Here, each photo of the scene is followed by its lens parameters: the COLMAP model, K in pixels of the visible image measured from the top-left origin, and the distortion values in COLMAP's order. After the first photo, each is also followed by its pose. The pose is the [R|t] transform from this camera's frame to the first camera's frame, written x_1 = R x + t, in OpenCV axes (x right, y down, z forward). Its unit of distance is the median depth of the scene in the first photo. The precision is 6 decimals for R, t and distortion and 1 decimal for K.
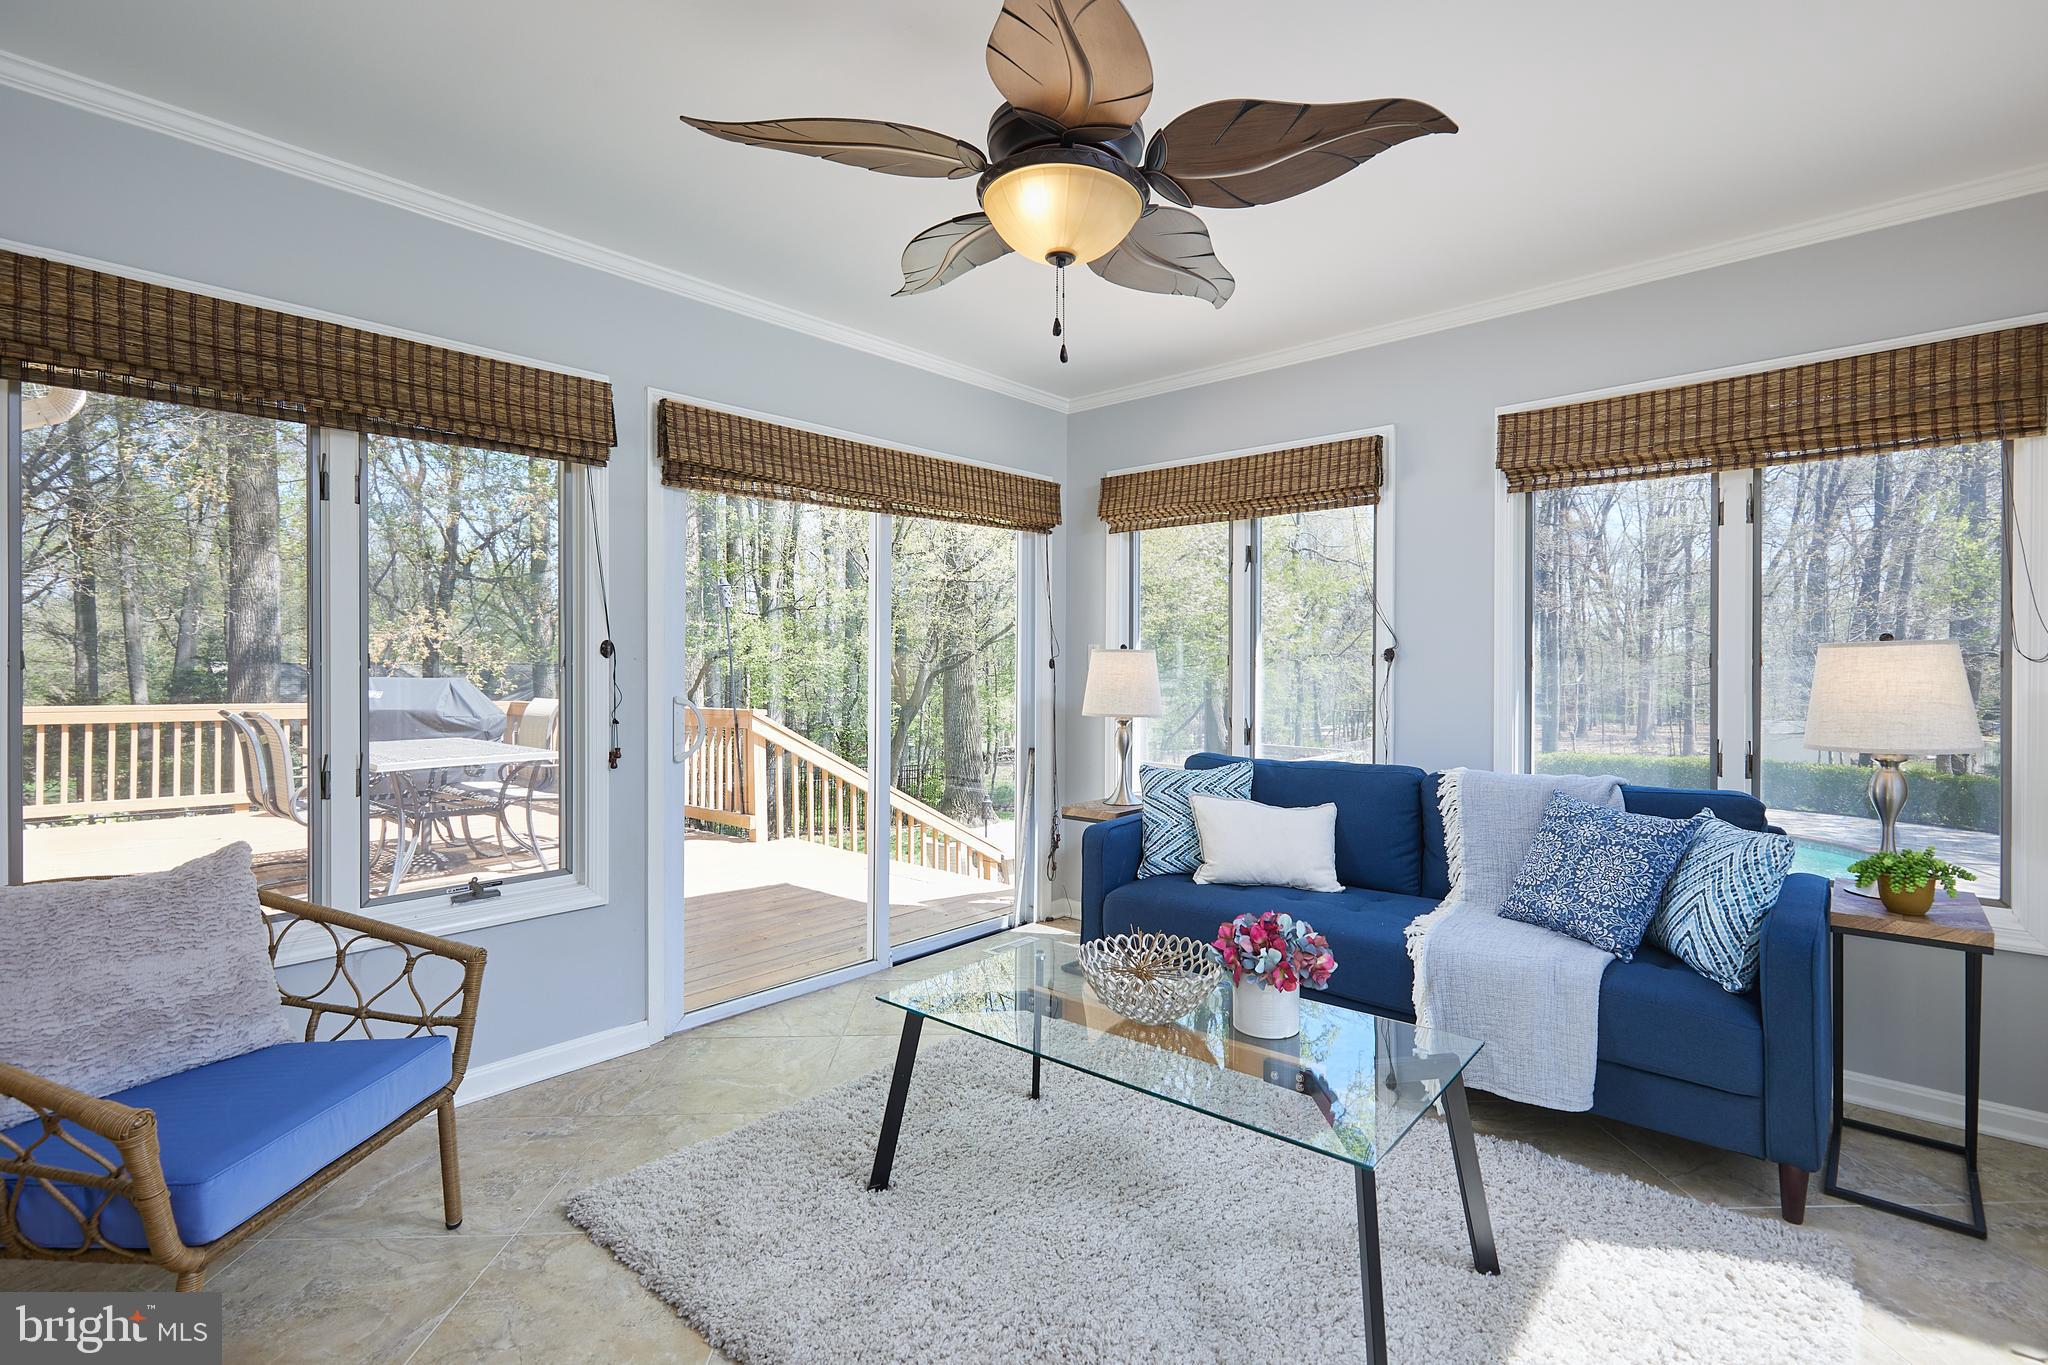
lens RADIAL K [[927.6, 0, 1033.9], [0, 927.6, 672.1], [0, 0, 1]] dist [-0.001408, -0.000051]
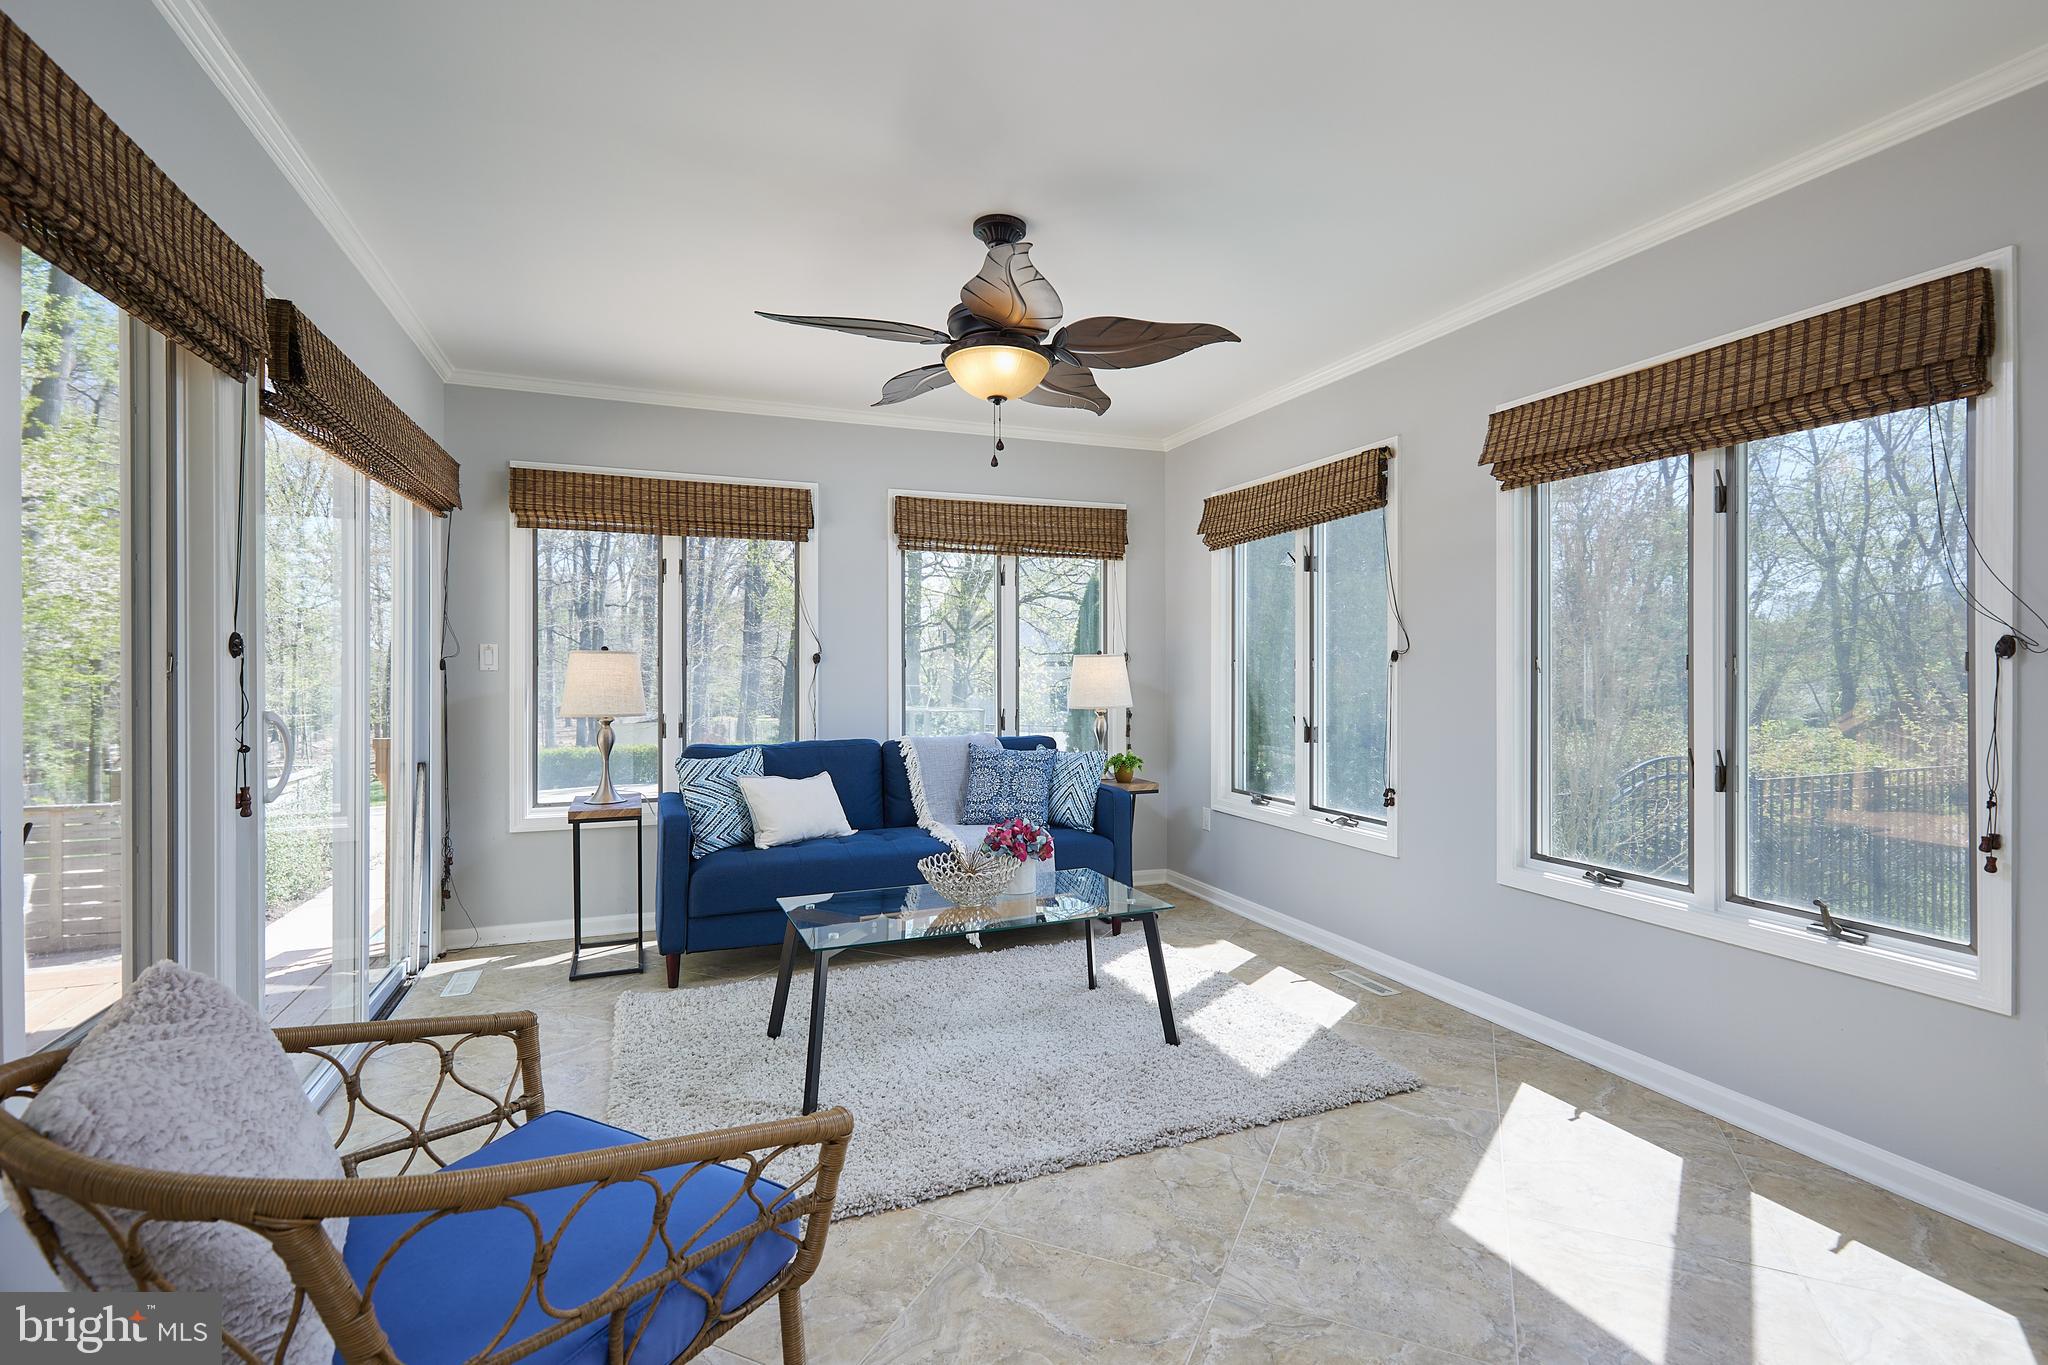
lens RADIAL K [[927.6, 0, 1033.9], [0, 927.6, 672.1], [0, 0, 1]] dist [-0.001408, -0.000051]
pose [[0.456915, -0.006432, 0.889487, -0.695167], [0.006684, 0.999970, 0.003797, -0.002319], [-0.889485, 0.004210, 0.456945, 0.136508]]
